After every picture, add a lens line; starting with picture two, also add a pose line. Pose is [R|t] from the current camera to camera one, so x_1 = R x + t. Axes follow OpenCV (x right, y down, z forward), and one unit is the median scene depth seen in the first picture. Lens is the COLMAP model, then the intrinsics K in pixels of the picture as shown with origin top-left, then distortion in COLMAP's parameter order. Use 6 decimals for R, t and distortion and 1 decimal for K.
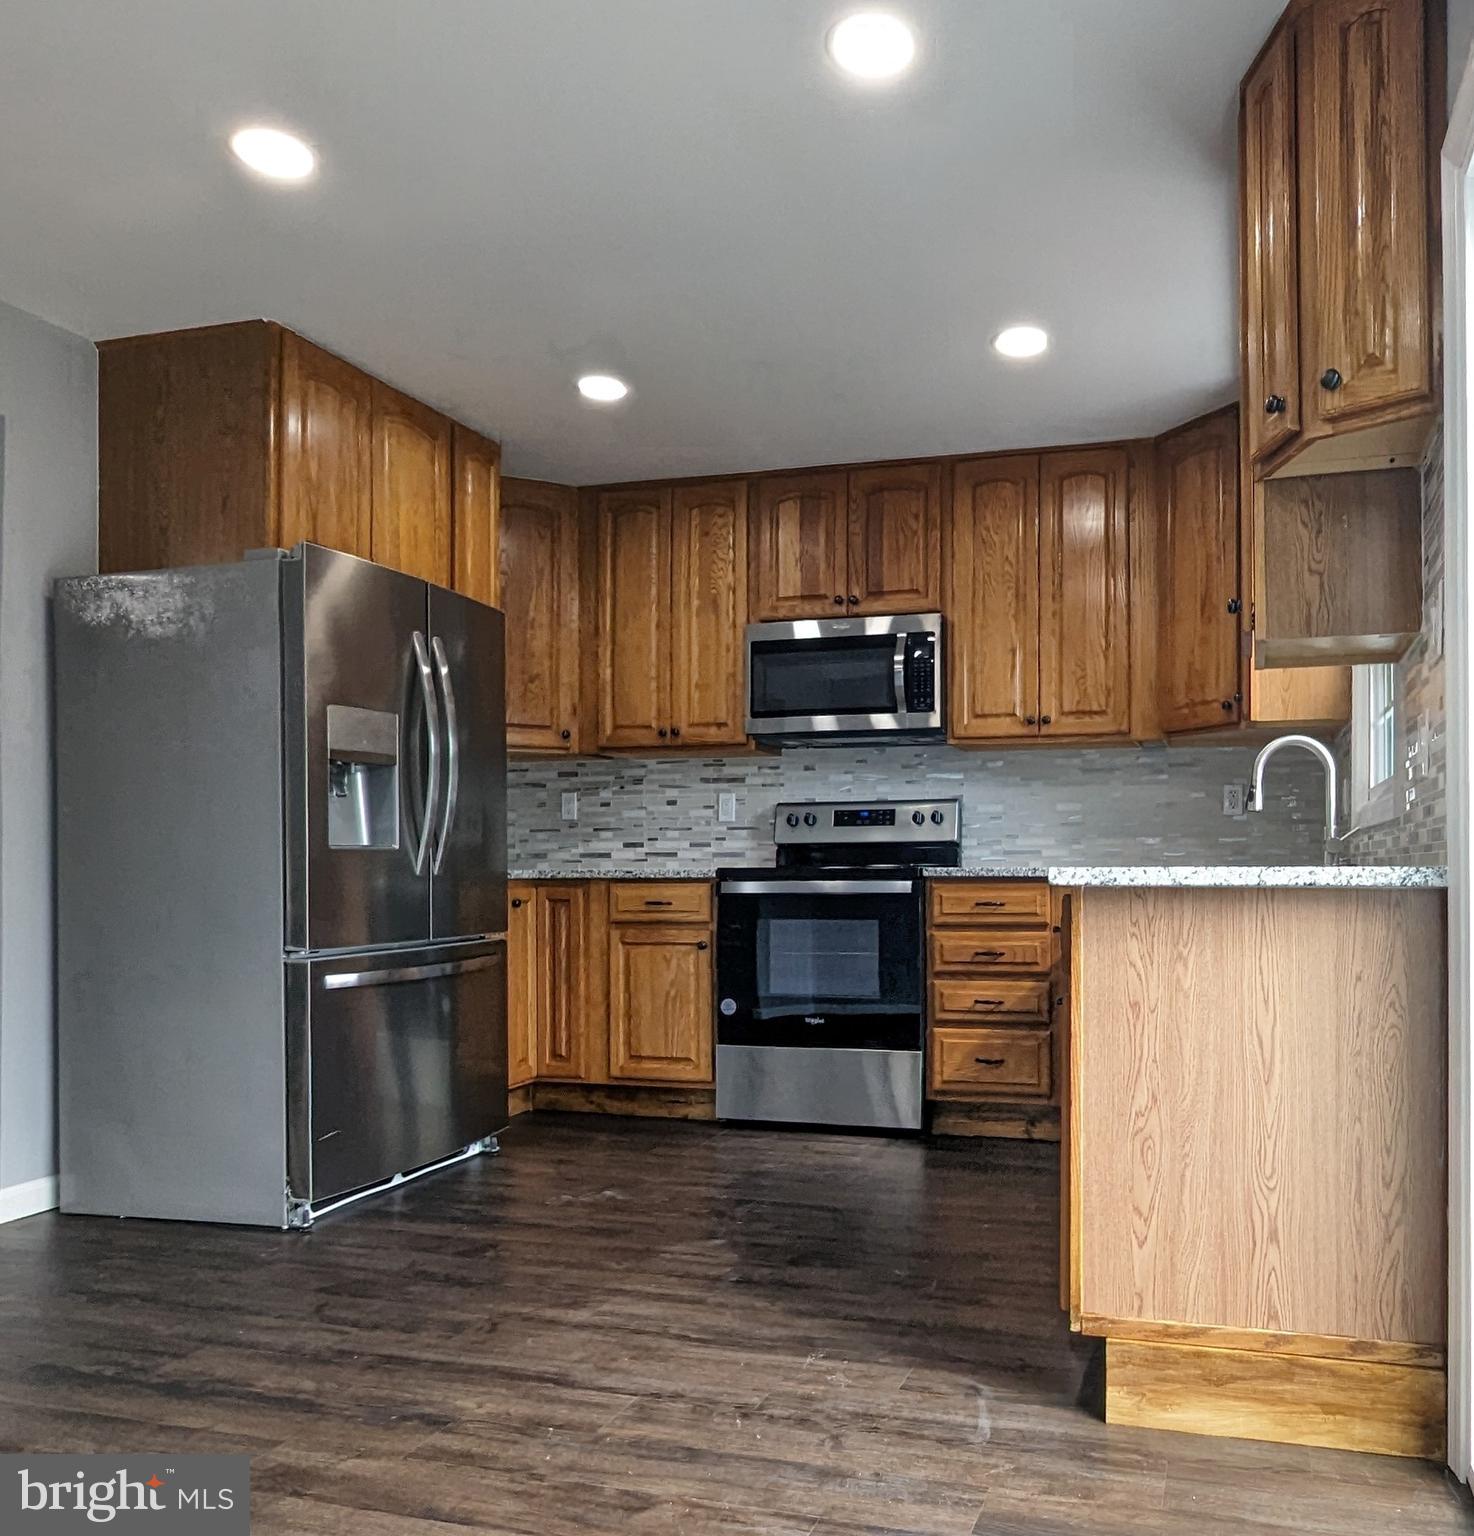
lens RADIAL K [[1220.3, 0, 914.9], [0, 1220.3, 851.6], [0, 0, 1]] dist [-0.007183, 0.006818]
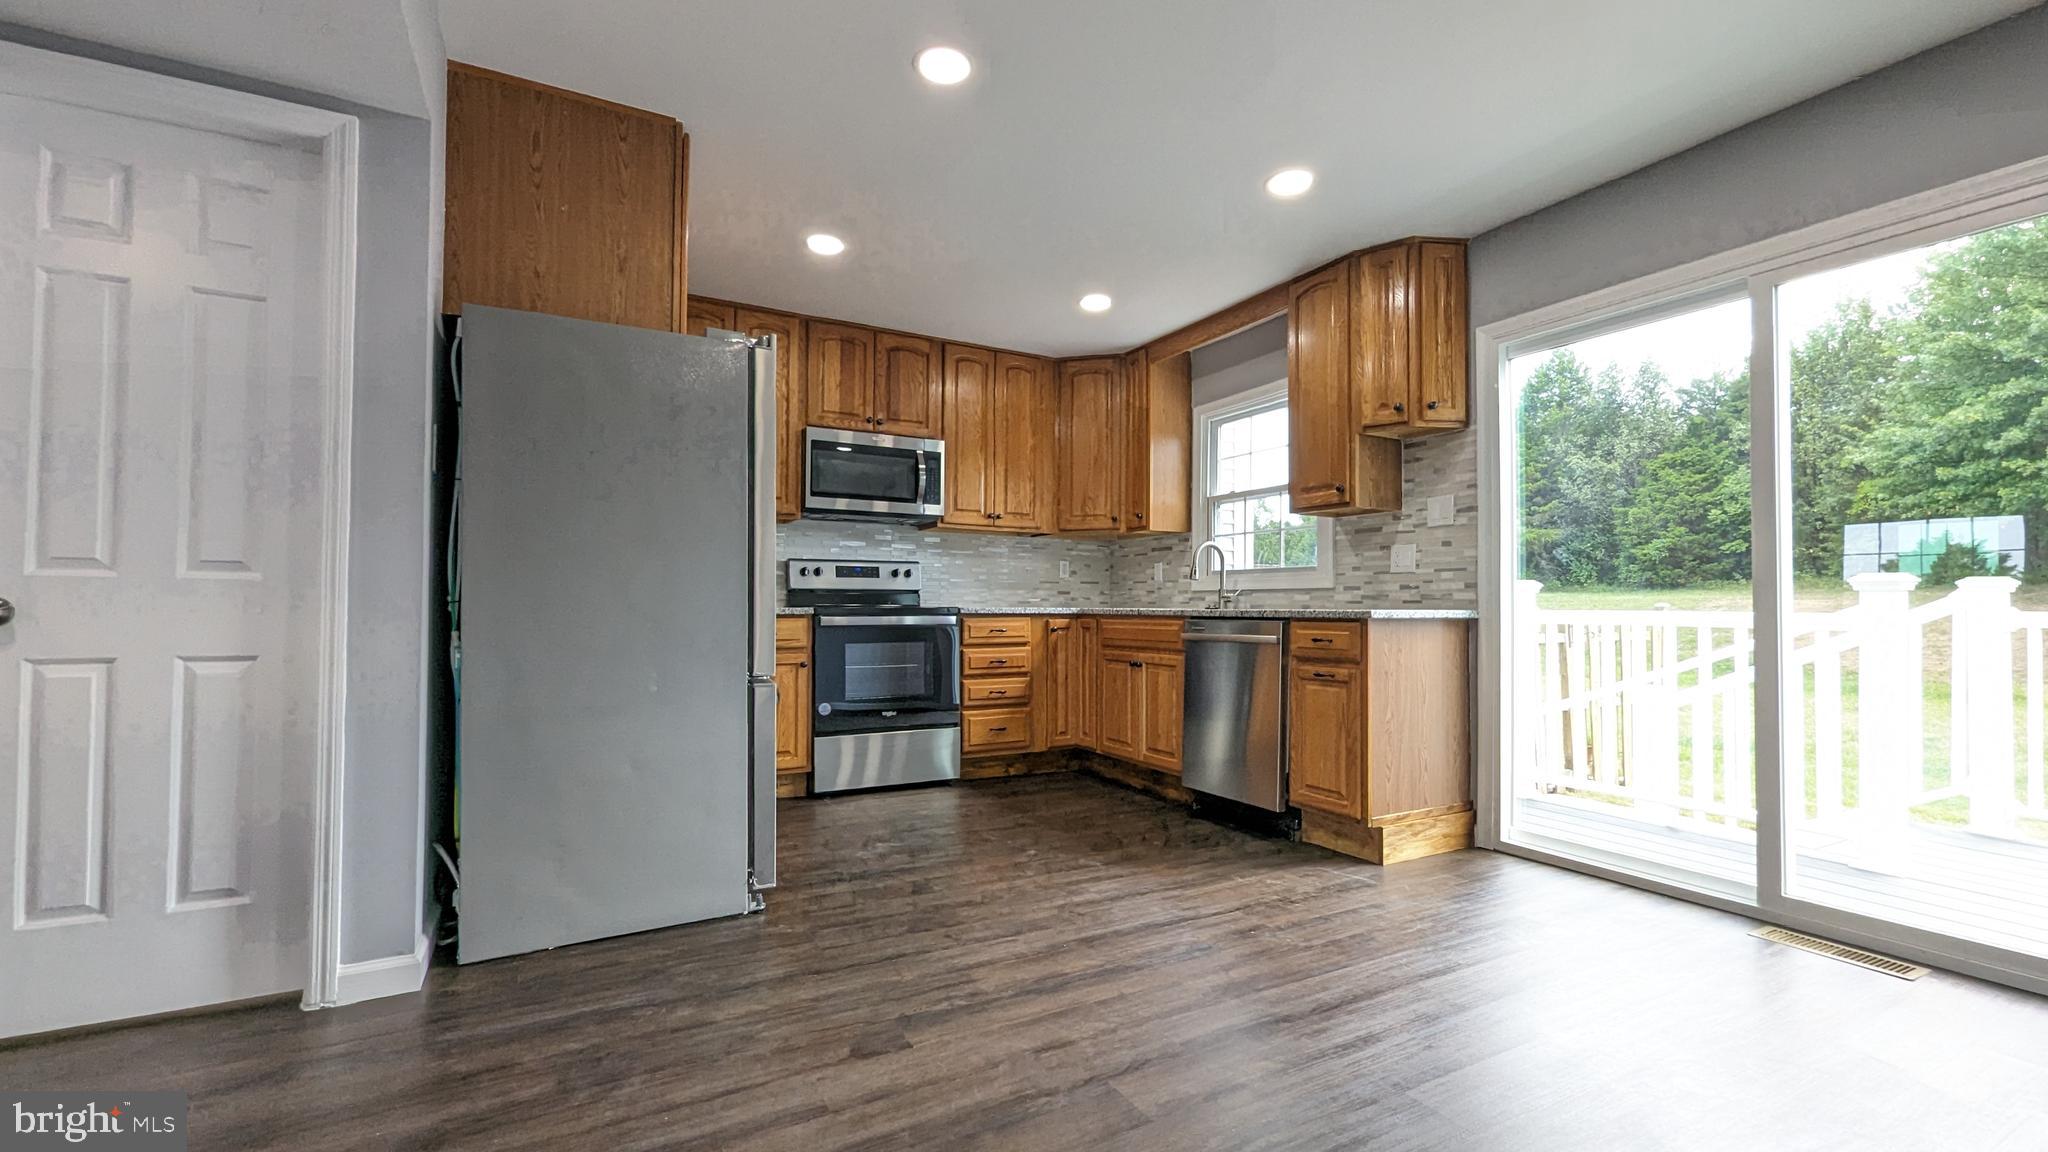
lens RADIAL K [[847.0, 0, 1027.7], [0, 847.0, 589.7], [0, 0, 1]] dist [0.000222, -0.000264]
pose [[0.727199, 0.019792, 0.686141, -0.668690], [-0.015192, 0.999803, -0.012740, 0.002962], [-0.686259, -0.001159, 0.727357, 0.167588]]
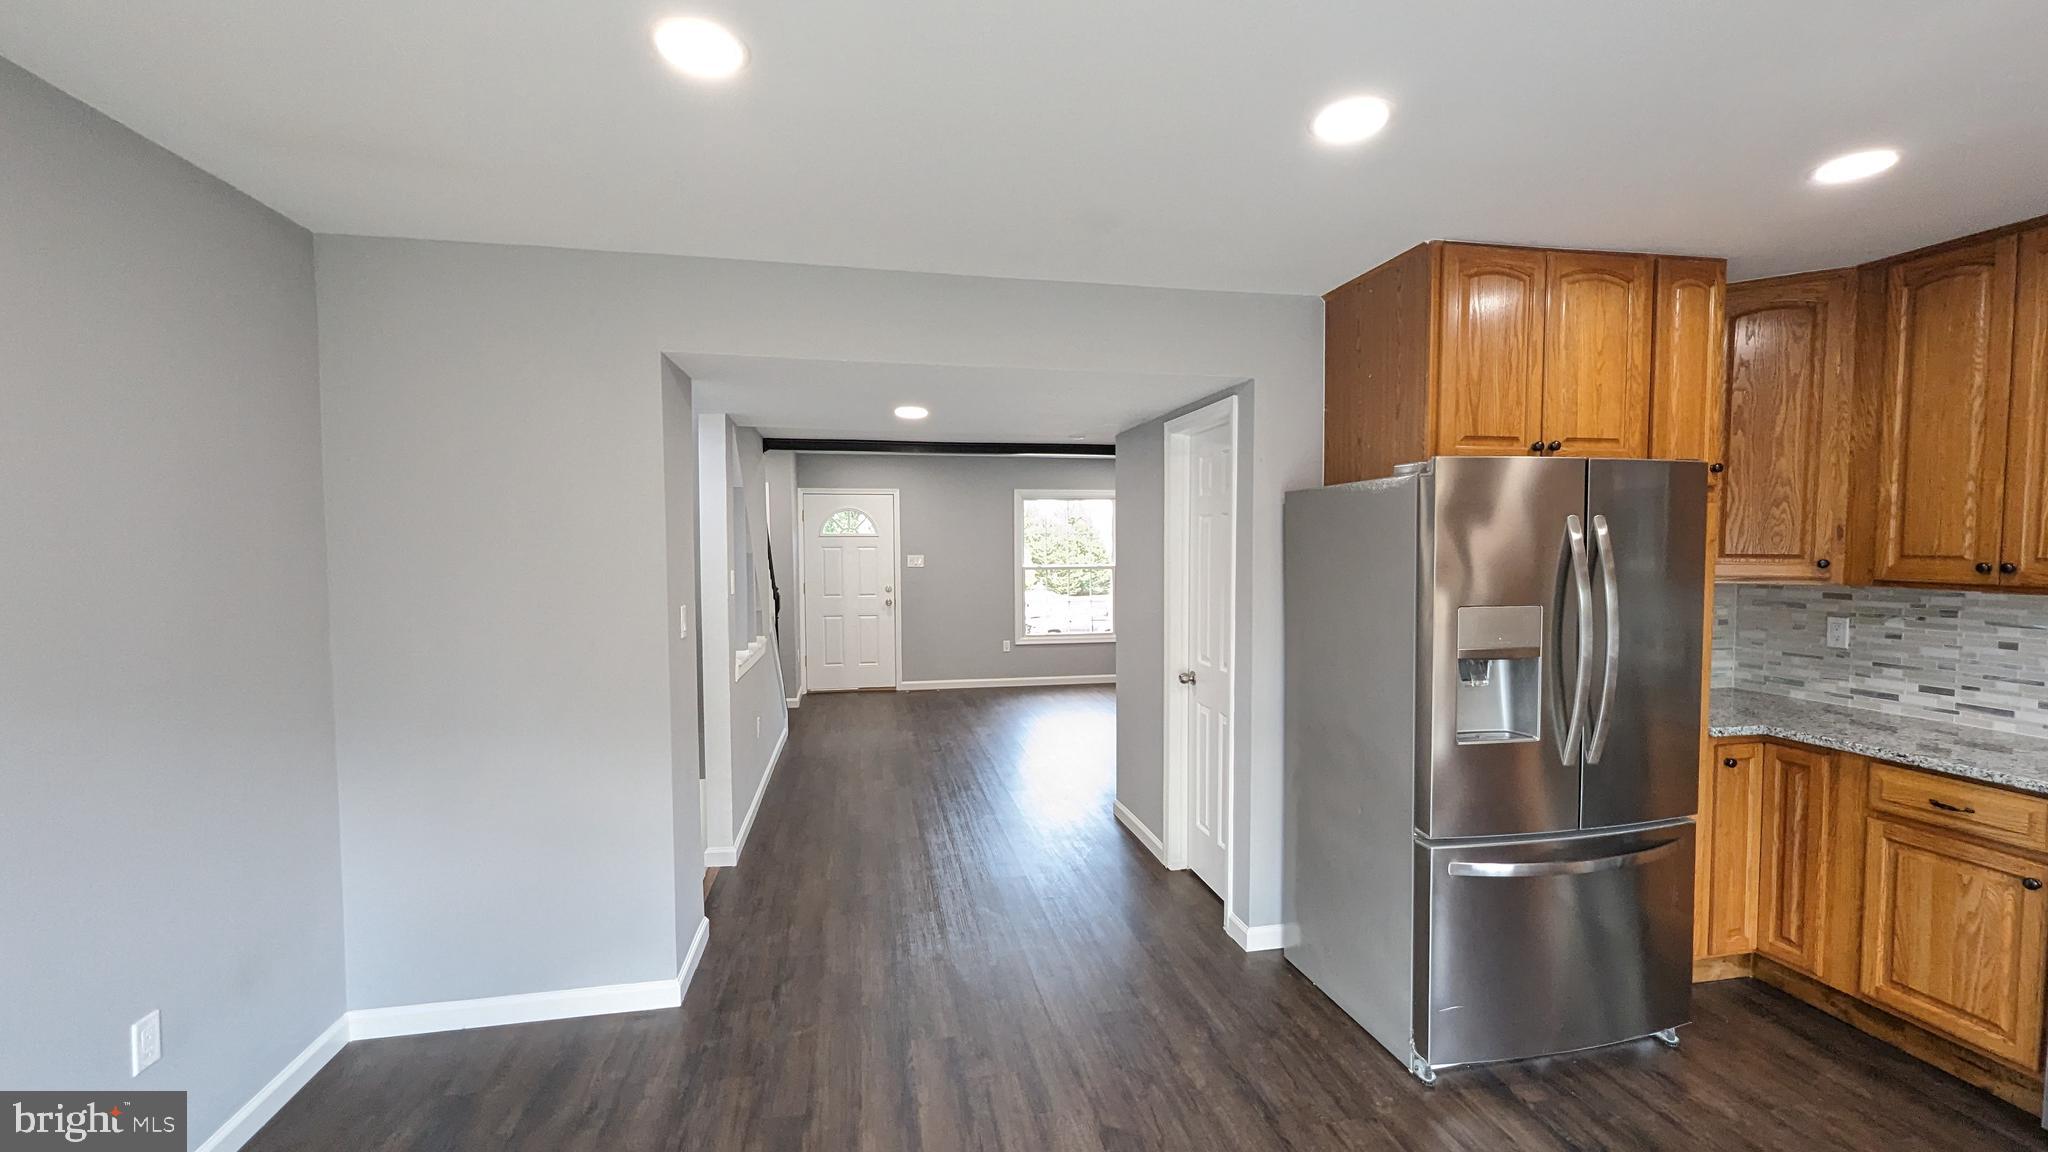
lens RADIAL K [[847.0, 0, 1027.7], [0, 847.0, 589.7], [0, 0, 1]] dist [0.000222, -0.000264]
pose [[0.440392, 0.050213, -0.896400, 0.004125], [0.013034, 0.997972, 0.062306, -0.142222], [0.897711, -0.039123, 0.438845, 0.268685]]
